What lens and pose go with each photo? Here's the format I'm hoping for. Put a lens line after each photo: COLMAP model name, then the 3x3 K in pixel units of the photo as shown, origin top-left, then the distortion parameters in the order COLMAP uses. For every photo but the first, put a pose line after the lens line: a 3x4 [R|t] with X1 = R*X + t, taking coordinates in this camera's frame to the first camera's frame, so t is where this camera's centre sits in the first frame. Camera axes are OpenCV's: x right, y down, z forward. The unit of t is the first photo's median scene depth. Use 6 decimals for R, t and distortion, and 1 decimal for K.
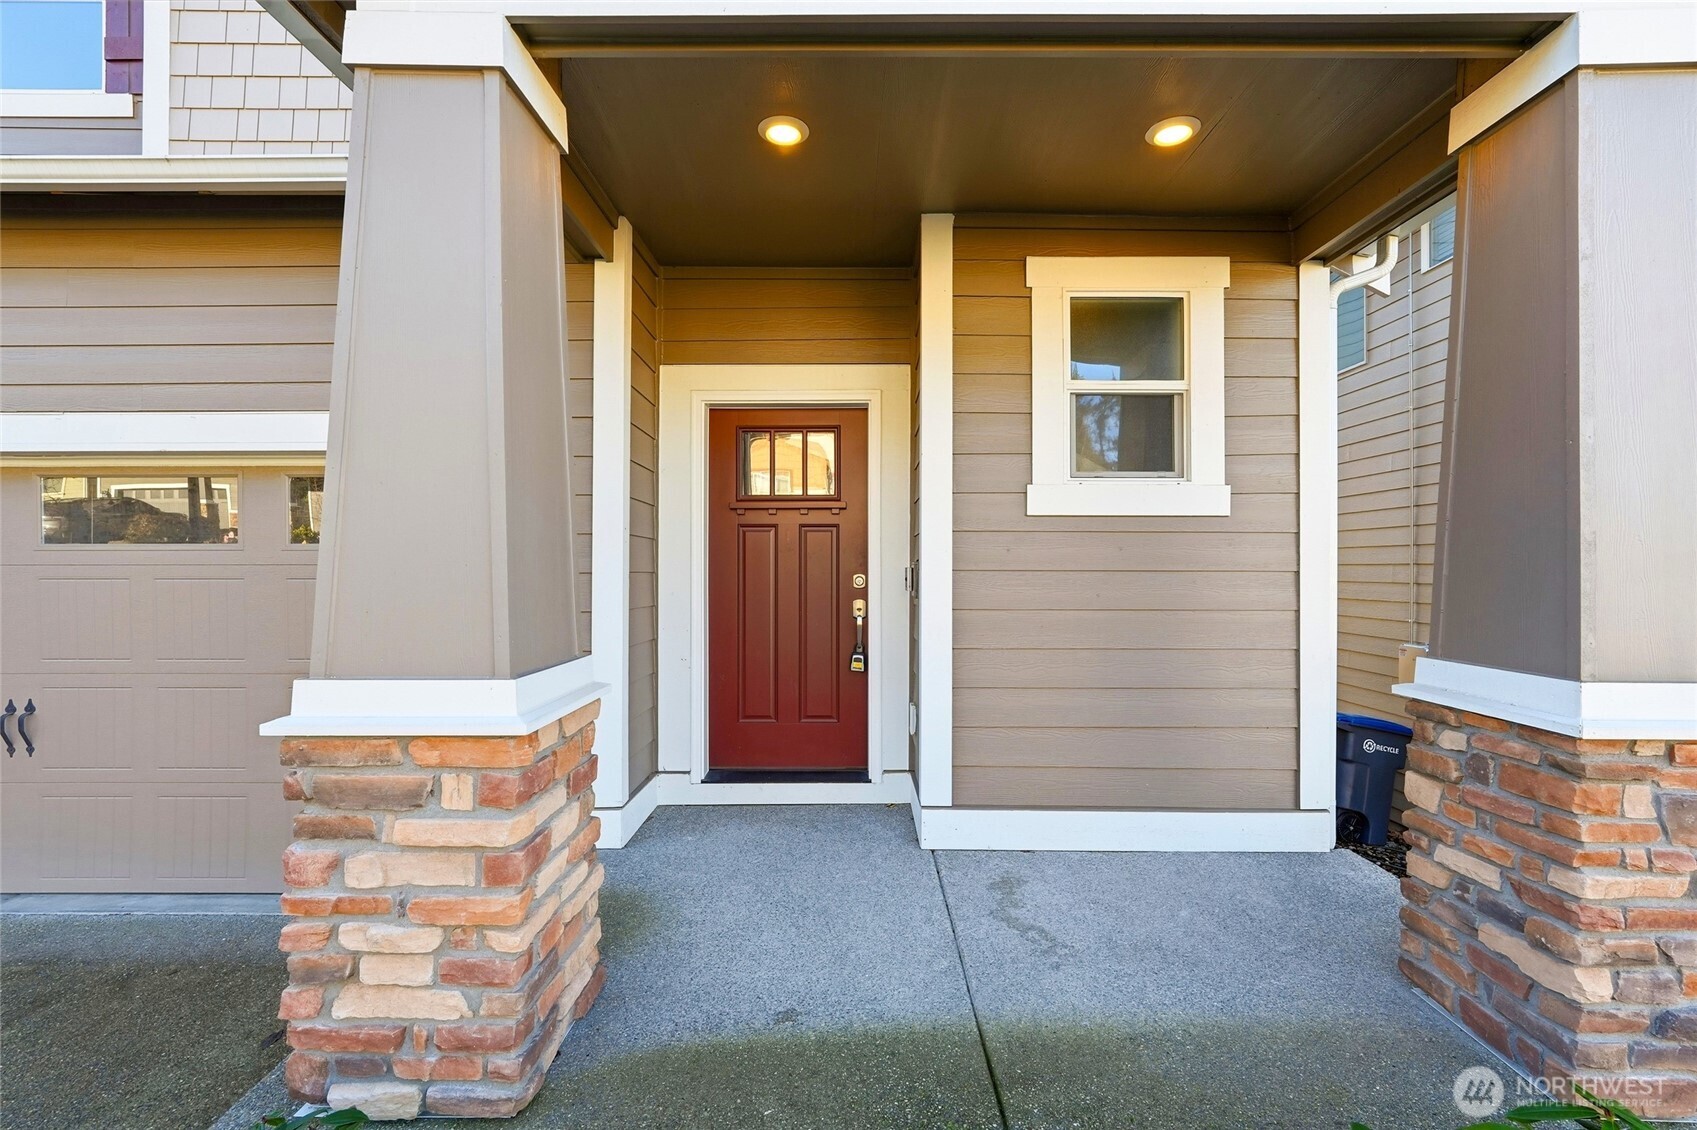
lens RADIAL K [[735.9, 0, 855.1], [0, 735.9, 560.2], [0, 0, 1]] dist [-0.002097, 0.000000]
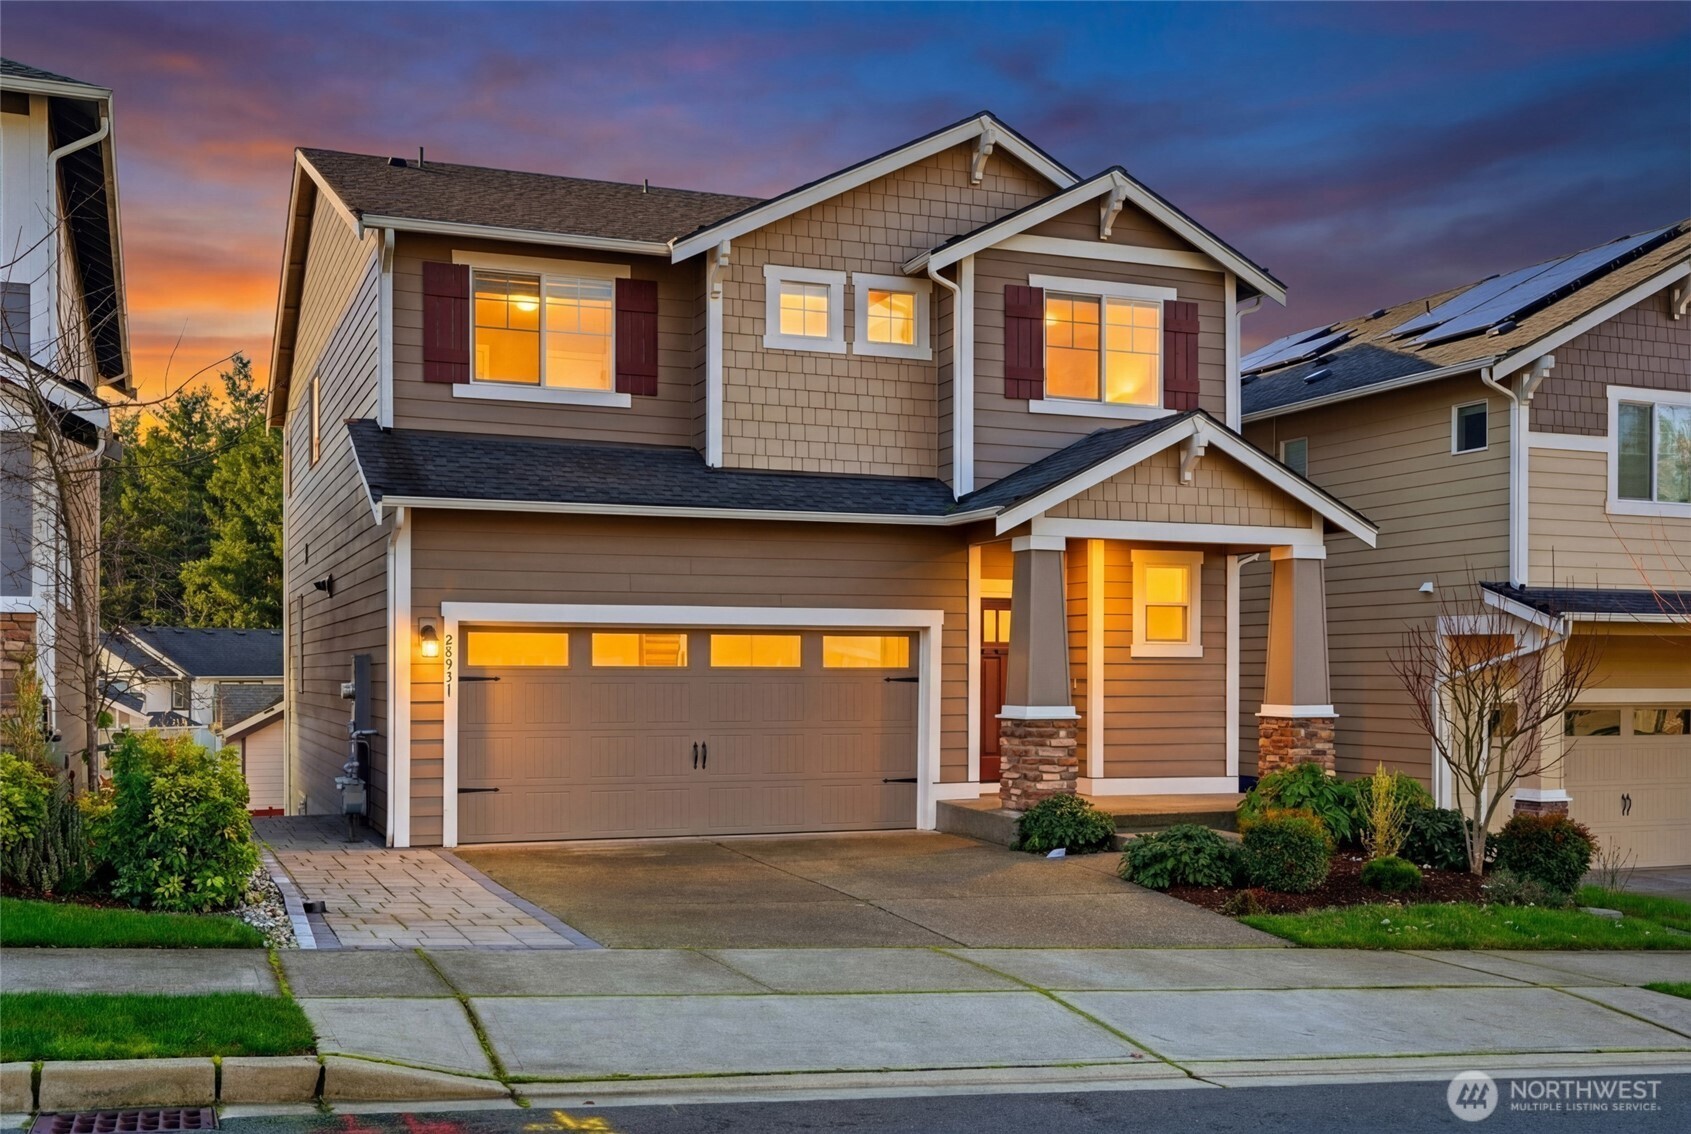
lens RADIAL K [[1732.4, 0, 843.8], [0, 1732.4, 678.3], [0, 0, 1]] dist [0.008829, 0.009657]
pose [[0.927431, 0.001960, 0.373988, -2.736457], [-0.006343, 0.999925, 0.010489, -0.044408], [-0.373940, -0.012100, 0.927374, -3.878899]]
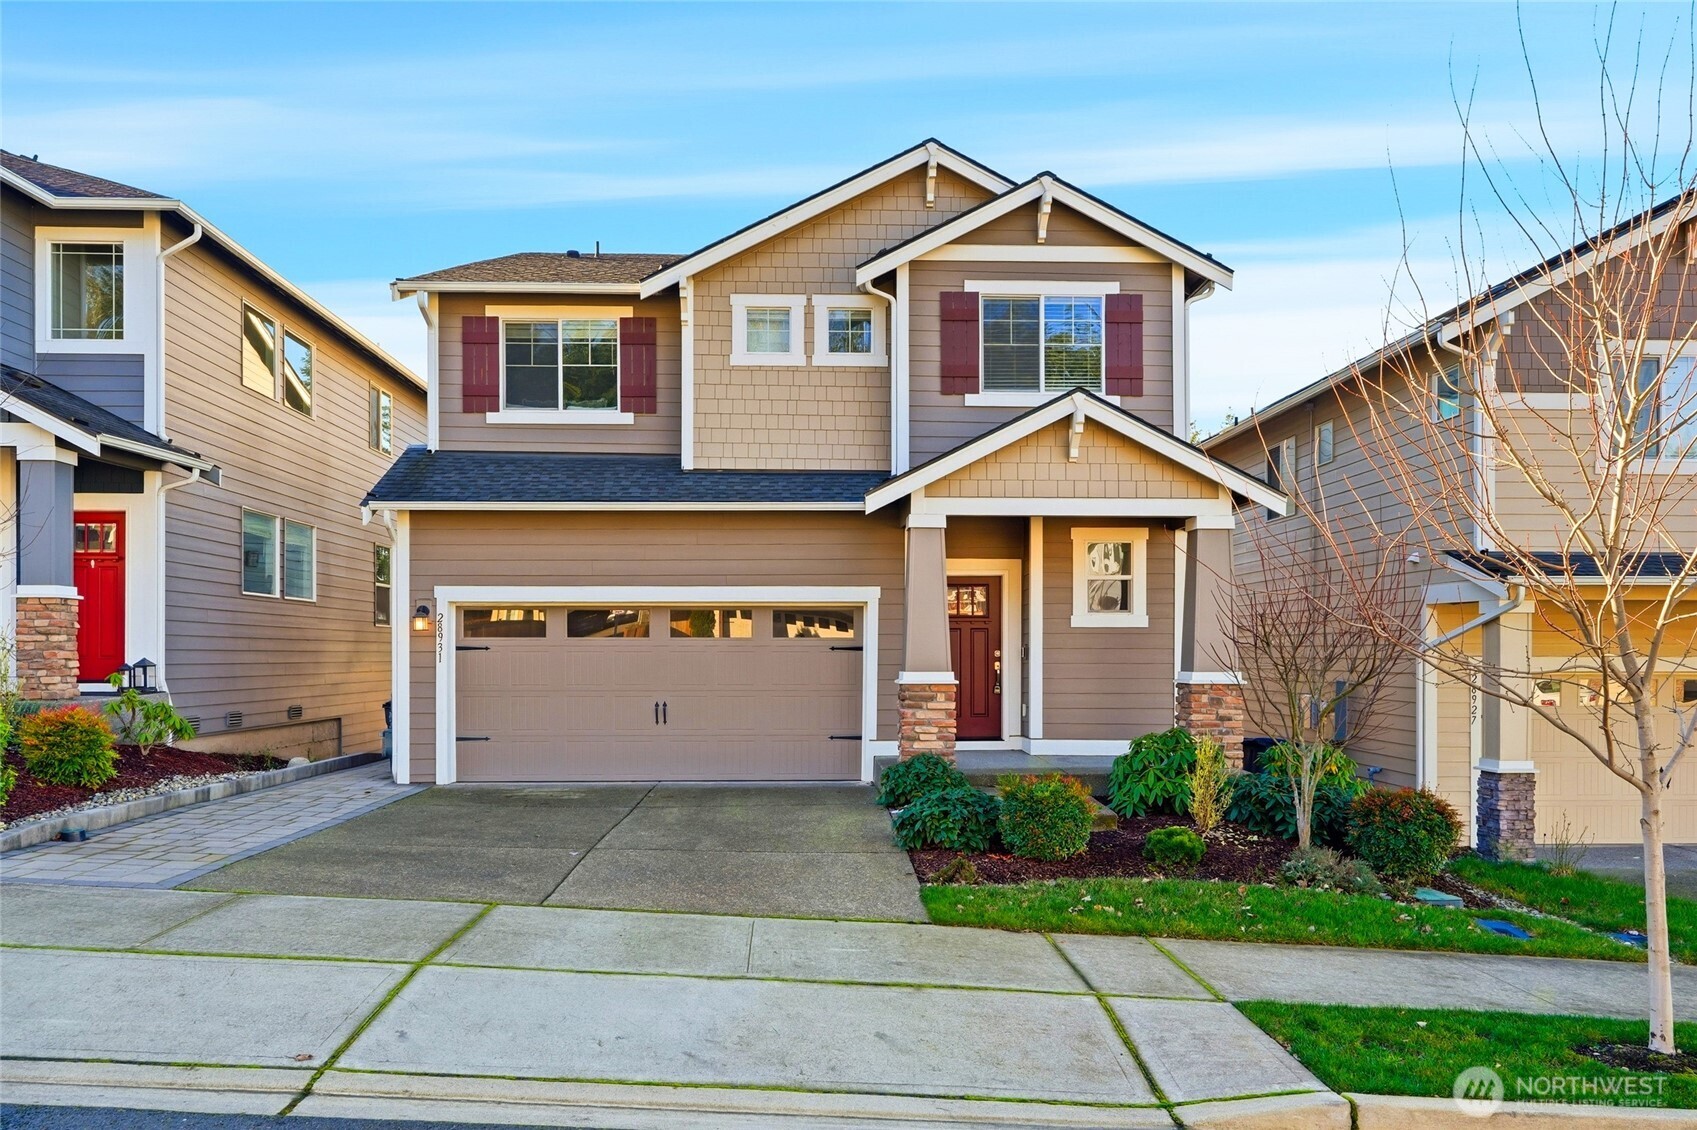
lens RADIAL K [[1221.7, 0, 854.2], [0, 1221.7, 663.1], [0, 0, 1]] dist [0.007993, -0.002043]
pose [[0.998947, 0.000287, 0.045868, -0.724293], [-0.001014, 0.999874, 0.015827, -0.002501], [-0.045858, -0.015857, 0.998822, -3.258687]]
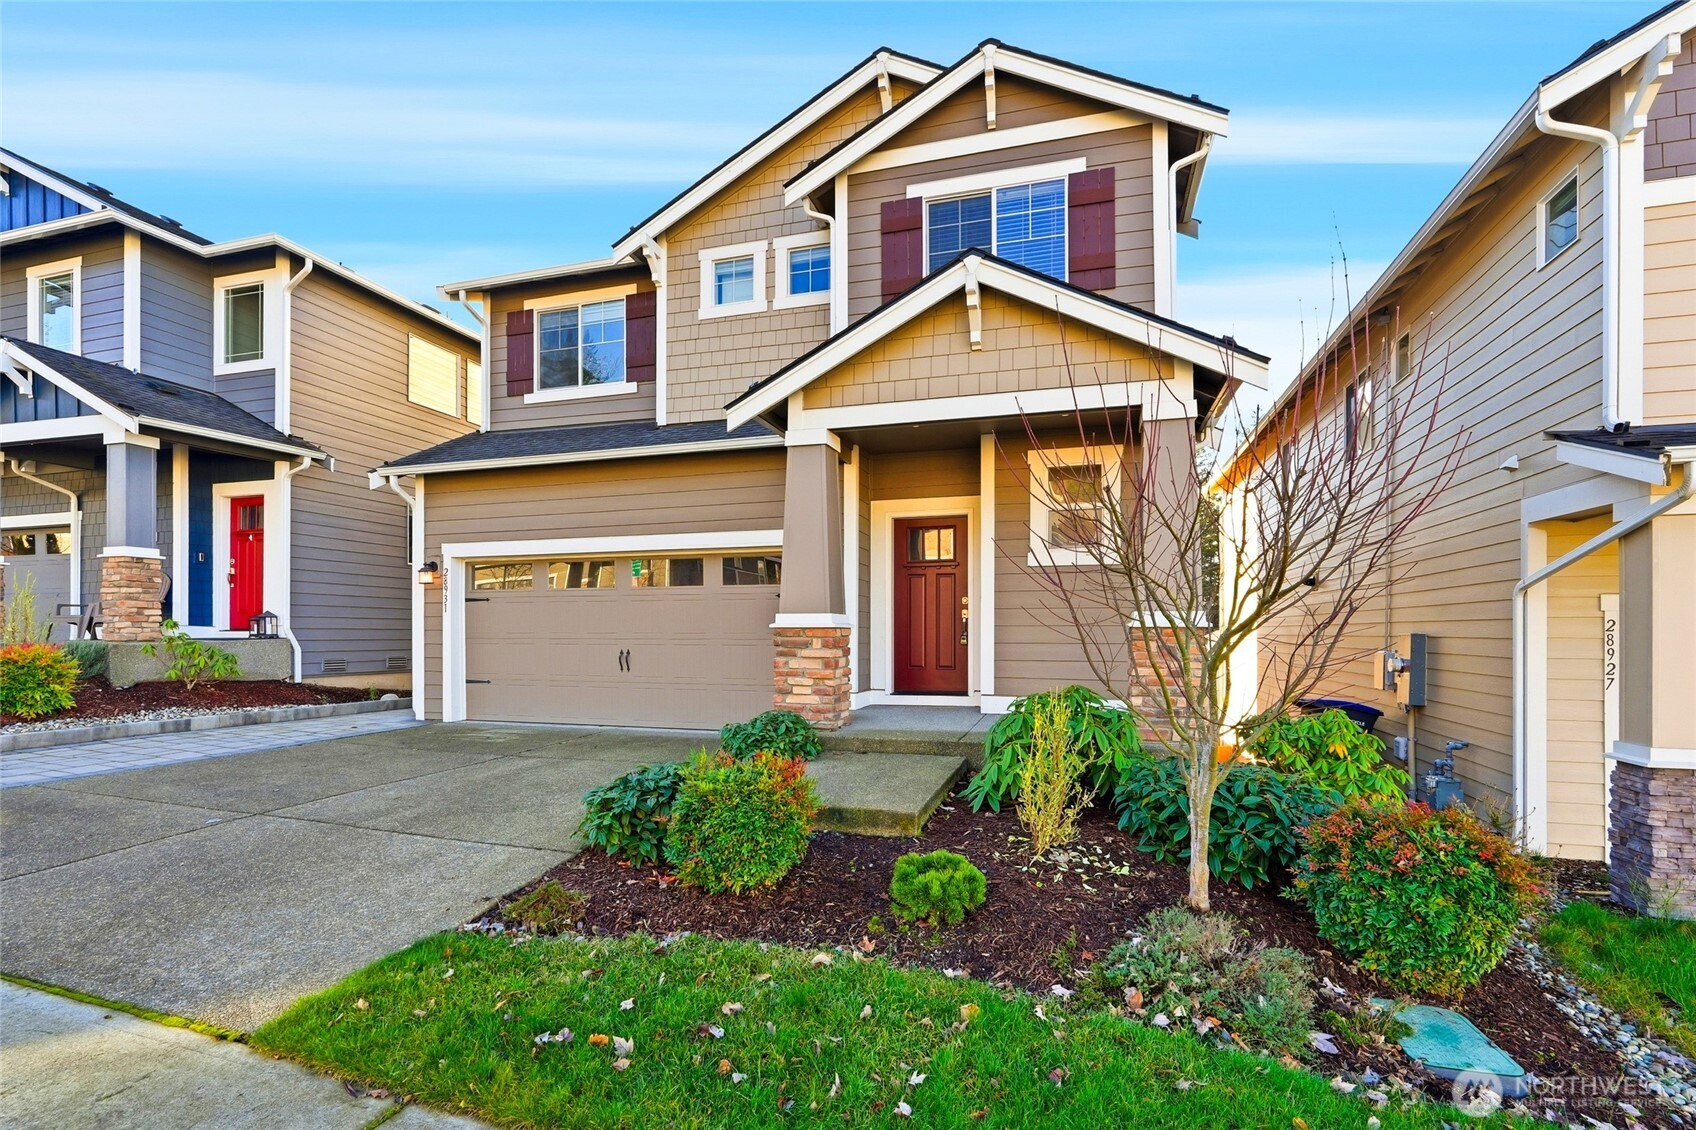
lens RADIAL K [[784.7, 0, 861.9], [0, 784.7, 634.4], [0, 0, 1]] dist [-0.003168, 0.000101]
pose [[0.961243, 0.001495, -0.275697, 0.401790], [0.001766, 0.999931, 0.011579, 0.116051], [0.275695, -0.011617, 0.961175, -1.432195]]
